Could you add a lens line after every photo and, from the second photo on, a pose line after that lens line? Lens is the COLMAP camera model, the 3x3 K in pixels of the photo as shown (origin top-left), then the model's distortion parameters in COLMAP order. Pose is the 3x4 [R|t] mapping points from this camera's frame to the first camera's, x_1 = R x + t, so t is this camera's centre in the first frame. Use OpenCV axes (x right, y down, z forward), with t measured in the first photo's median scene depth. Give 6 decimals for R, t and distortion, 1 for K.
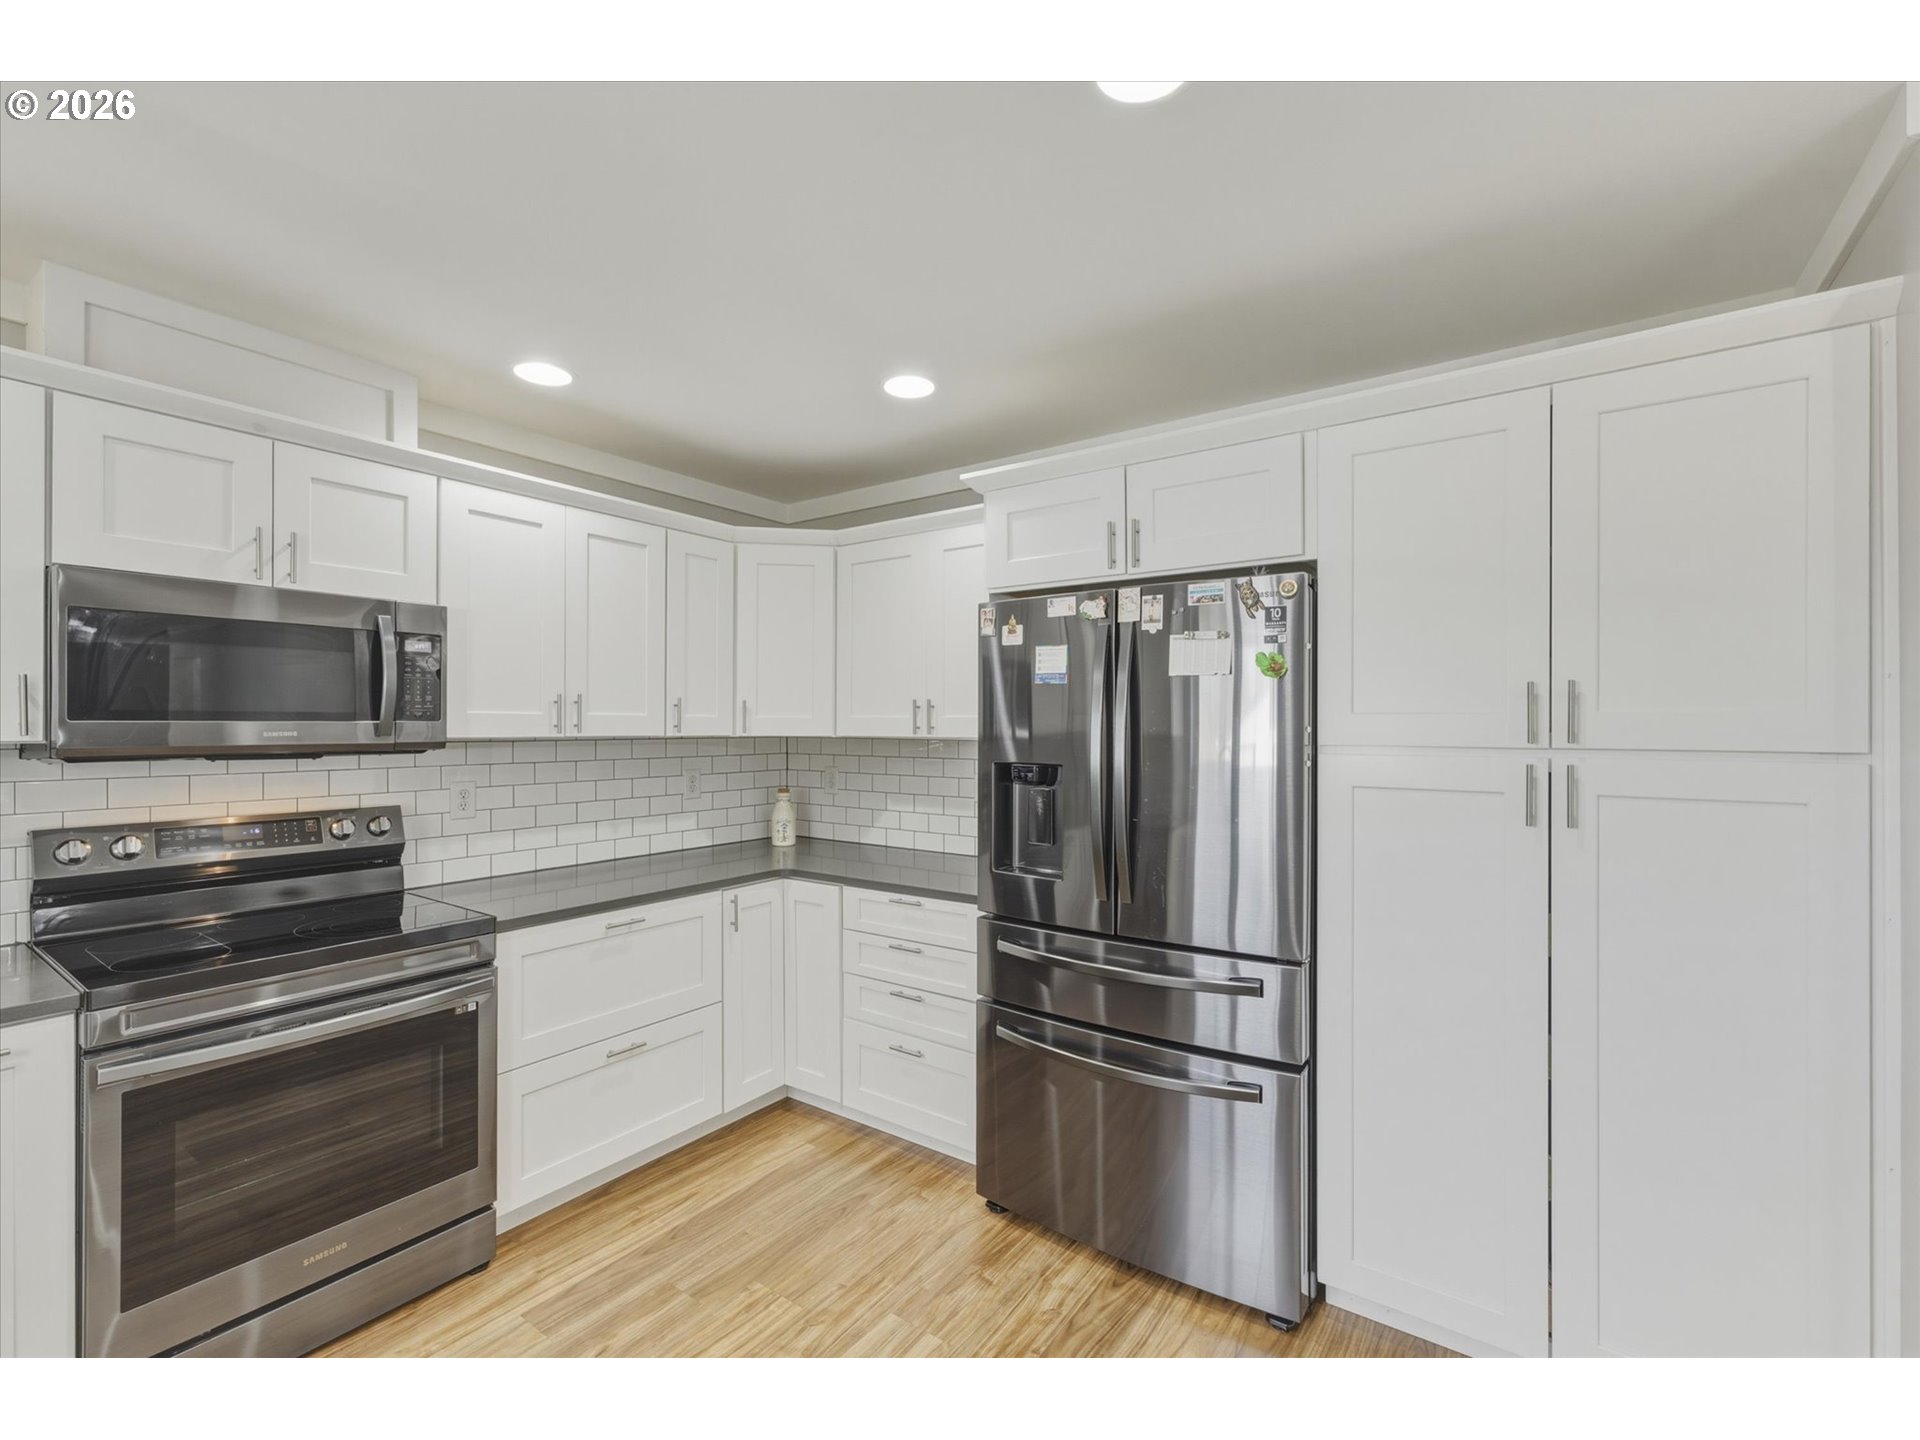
lens RADIAL K [[832.1, 0, 949.6], [0, 832.1, 726.7], [0, 0, 1]] dist [0.000269, 0.000658]
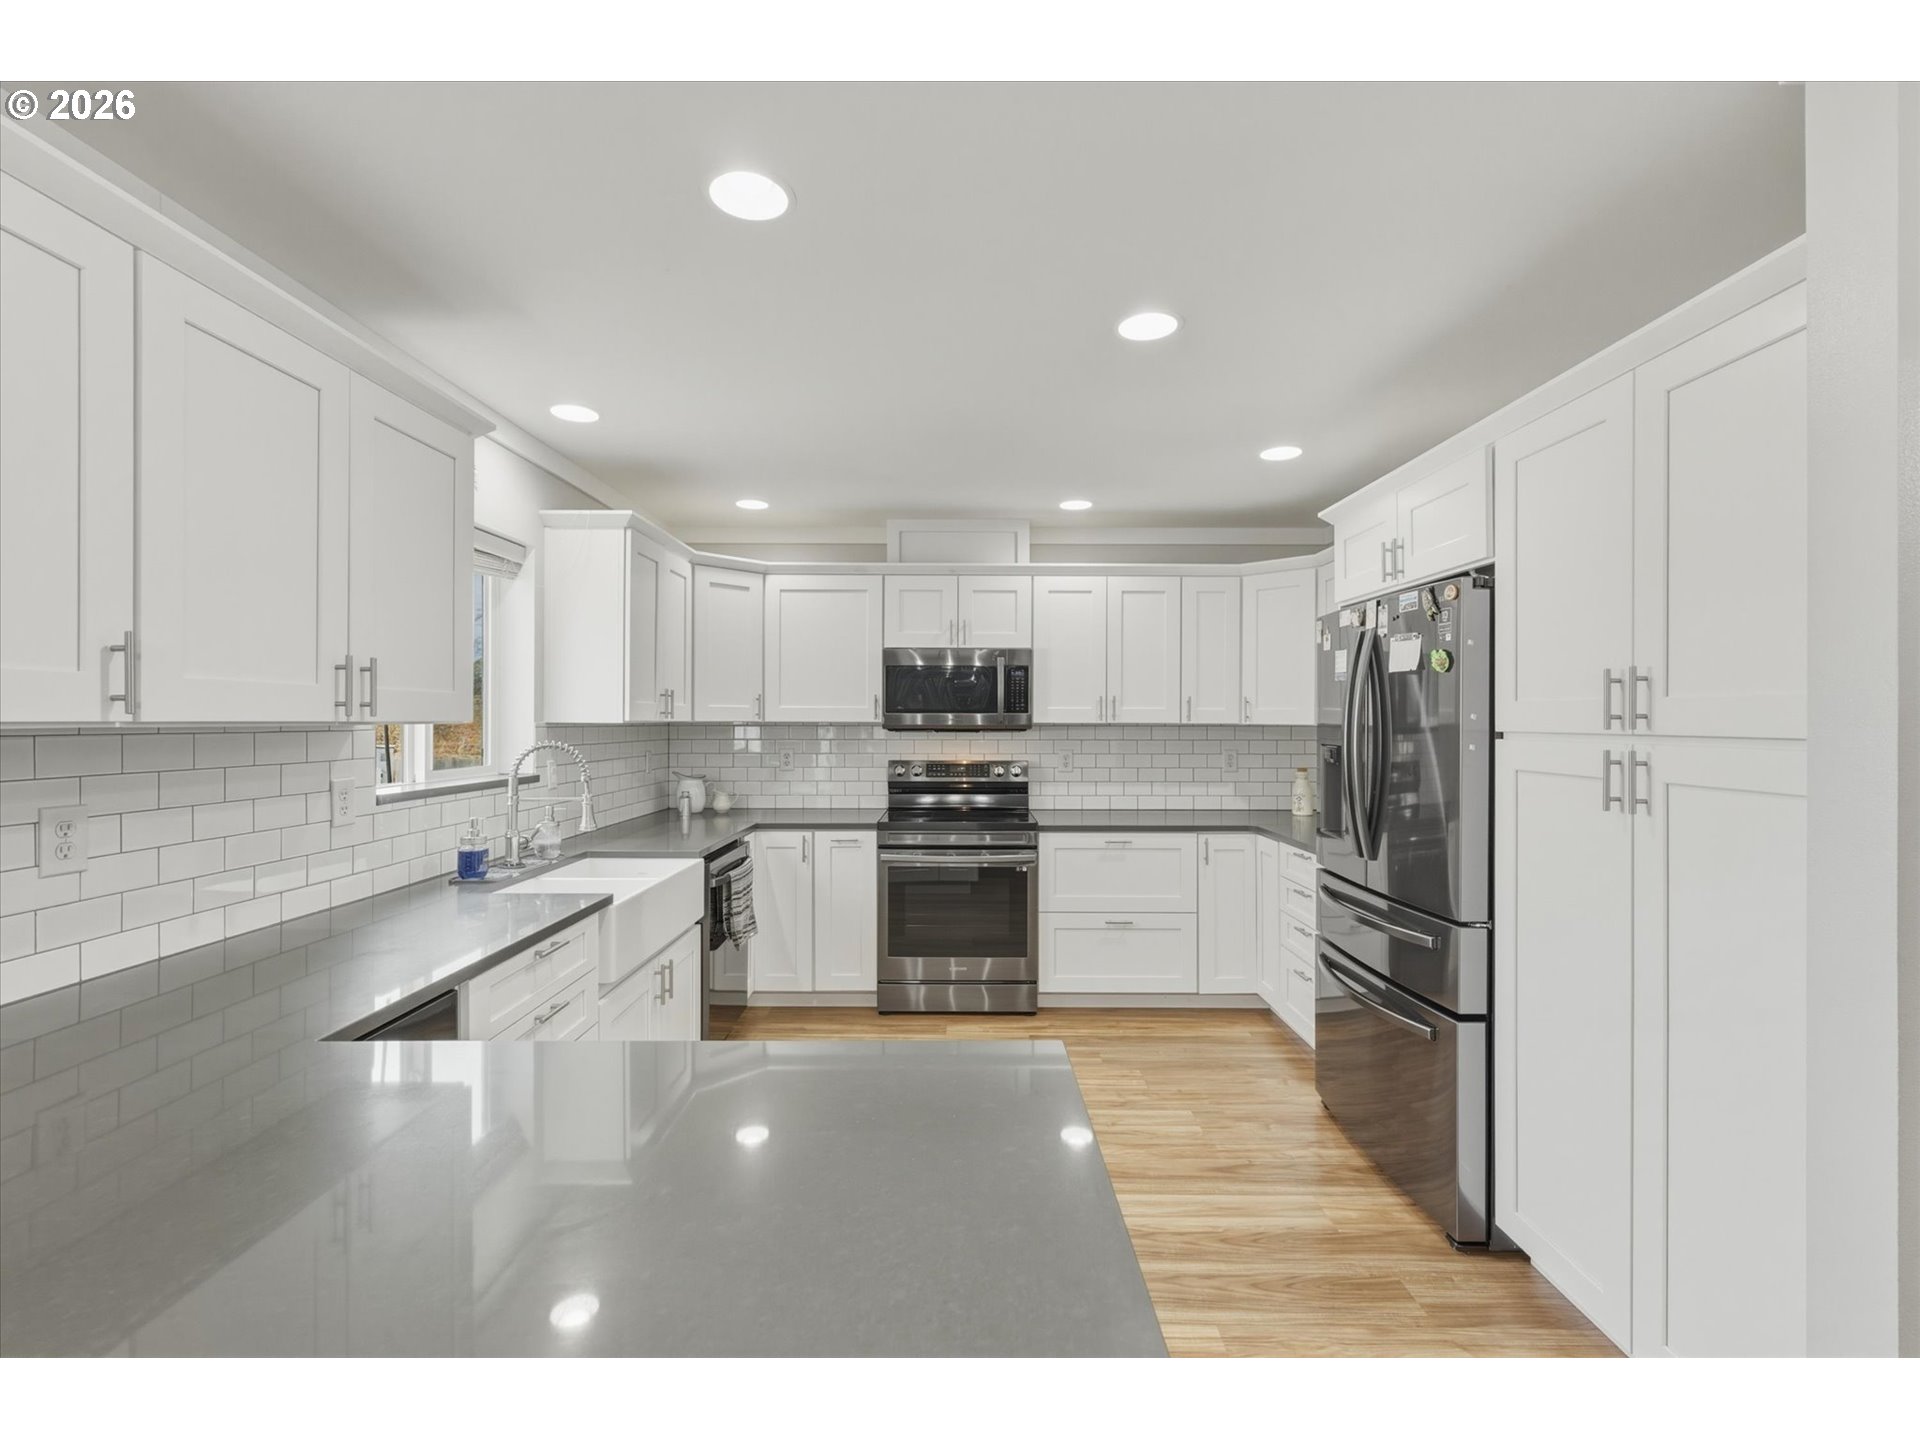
lens RADIAL K [[832.1, 0, 960.5], [0, 832.1, 722.6], [0, 0, 1]] dist [0.000269, 0.000658]
pose [[0.585495, 0.005162, -0.810659, 0.729572], [-0.003399, 0.999987, 0.003912, 0.006847], [0.810669, 0.000466, 0.585505, -0.164626]]
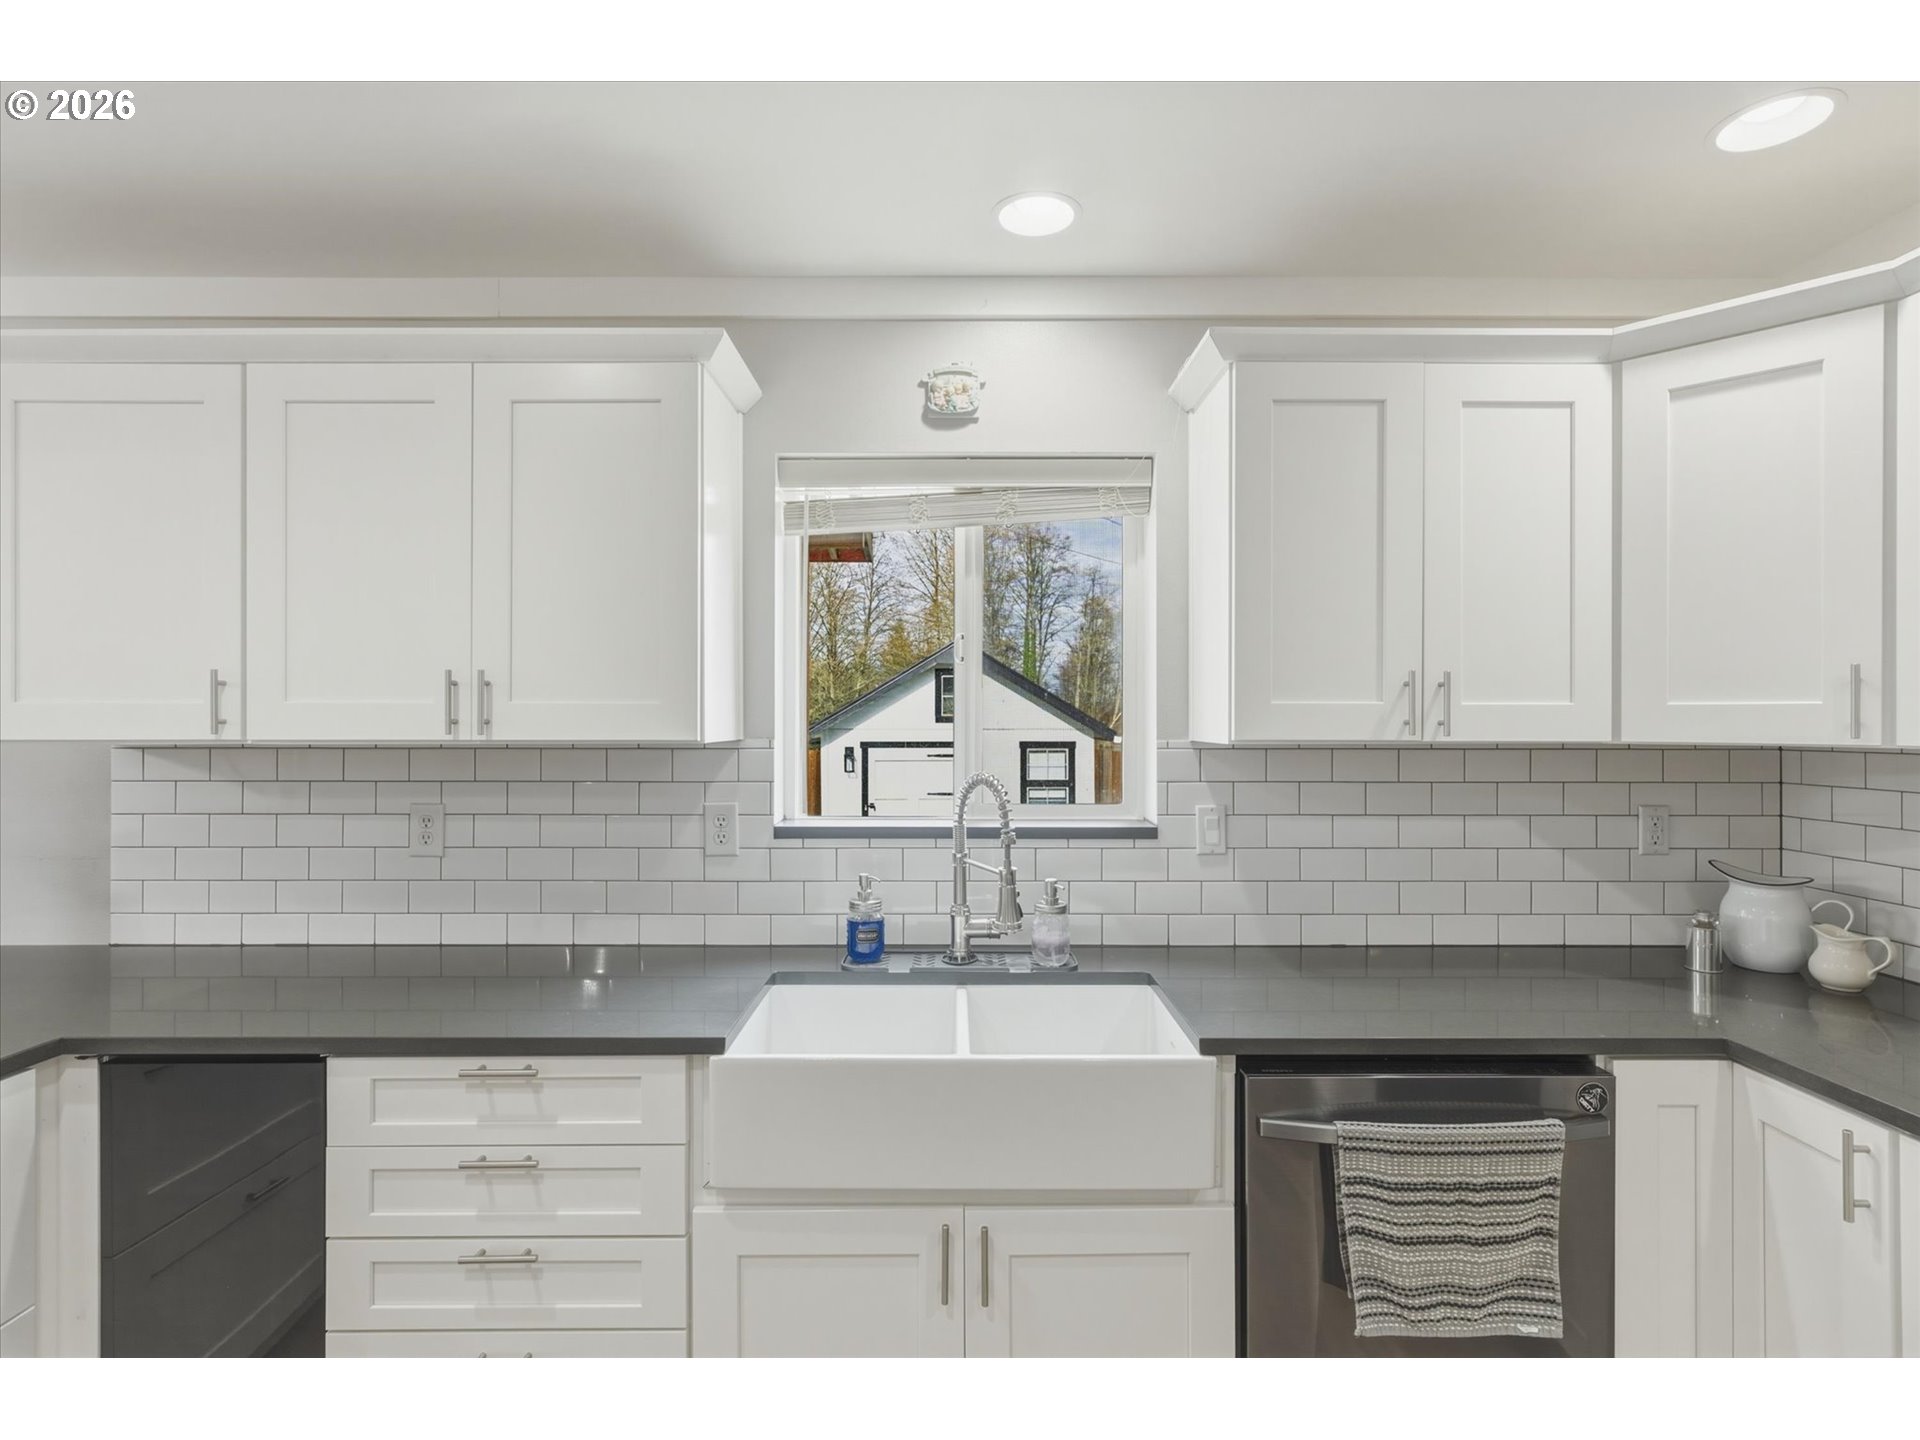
lens RADIAL K [[957.5, 0, 955.0], [0, 957.5, 720.1], [0, 0, 1]] dist [-0.003071, 0.002936]
pose [[-0.804602, -0.001303, -0.593813, -0.012104], [0.000208, 0.999997, -0.002476, -0.003362], [0.593814, -0.002116, -0.804599, 0.675171]]
